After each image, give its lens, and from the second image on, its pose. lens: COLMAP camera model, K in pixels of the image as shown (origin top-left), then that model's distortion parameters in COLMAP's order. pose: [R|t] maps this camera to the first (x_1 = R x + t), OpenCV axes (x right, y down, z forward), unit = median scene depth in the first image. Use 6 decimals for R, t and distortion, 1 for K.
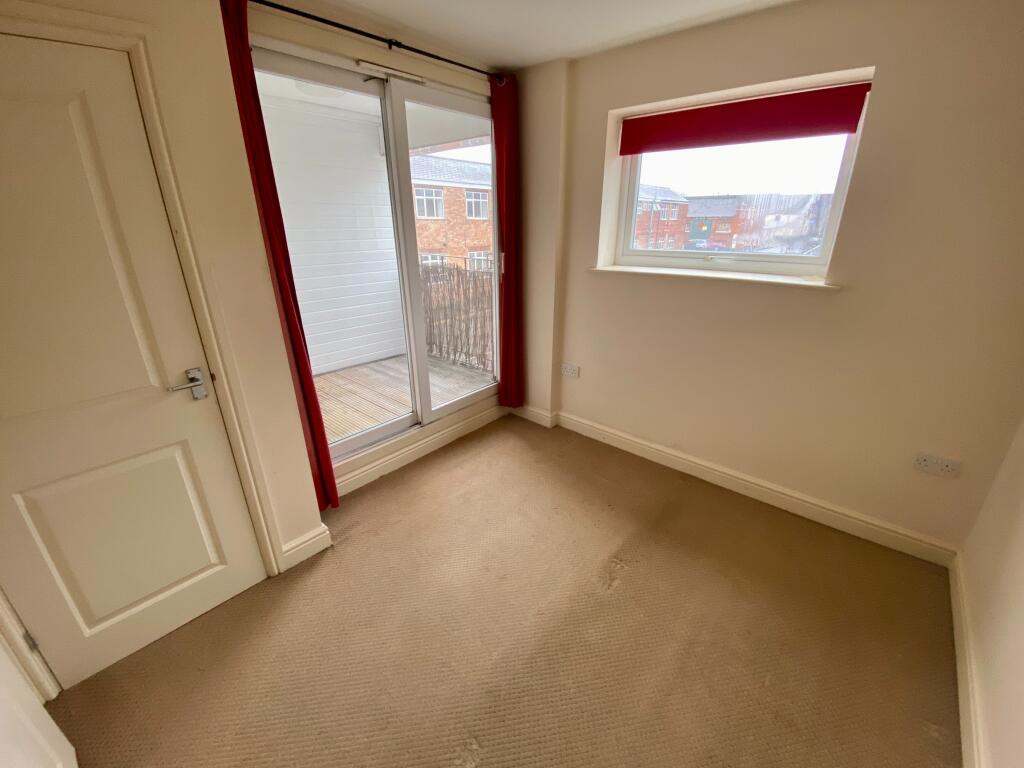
lens RADIAL K [[421.9, 0, 516.9], [0, 421.9, 385.5], [0, 0, 1]] dist [0.054821, -0.033676]
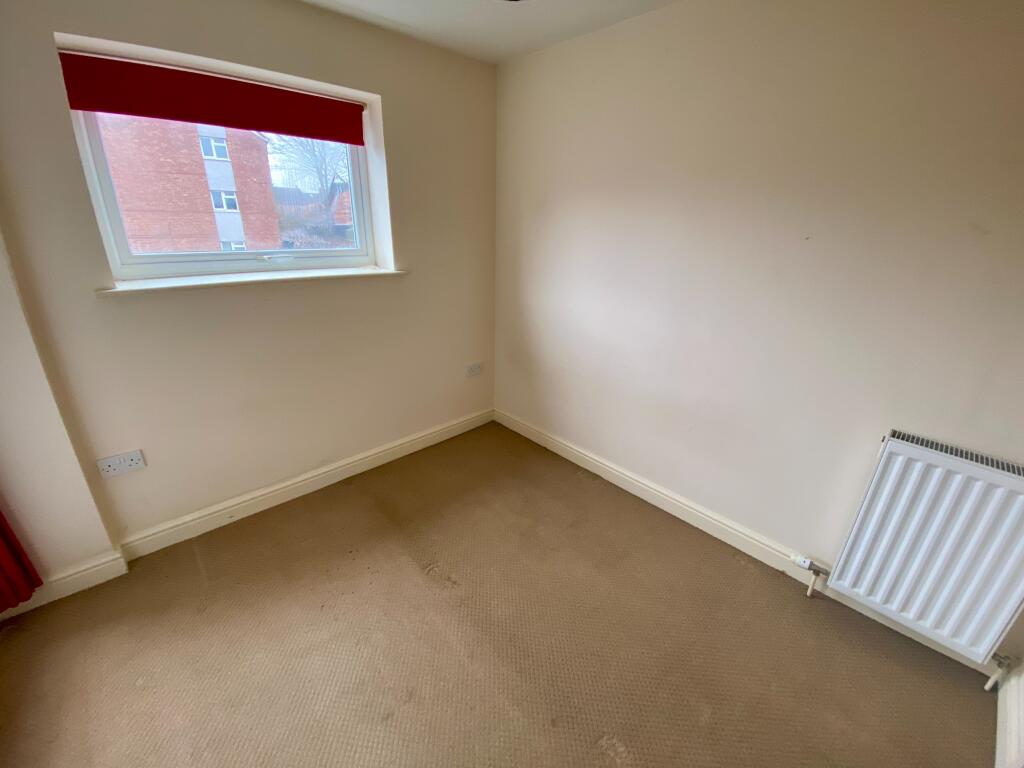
lens RADIAL K [[421.9, 0, 516.9], [0, 421.9, 385.5], [0, 0, 1]] dist [0.054821, -0.033676]
pose [[0.096351, -0.366108, 0.925571, -0.377546], [0.339563, 0.886202, 0.315188, -0.152213], [-0.935635, 0.283921, 0.209703, 0.368304]]
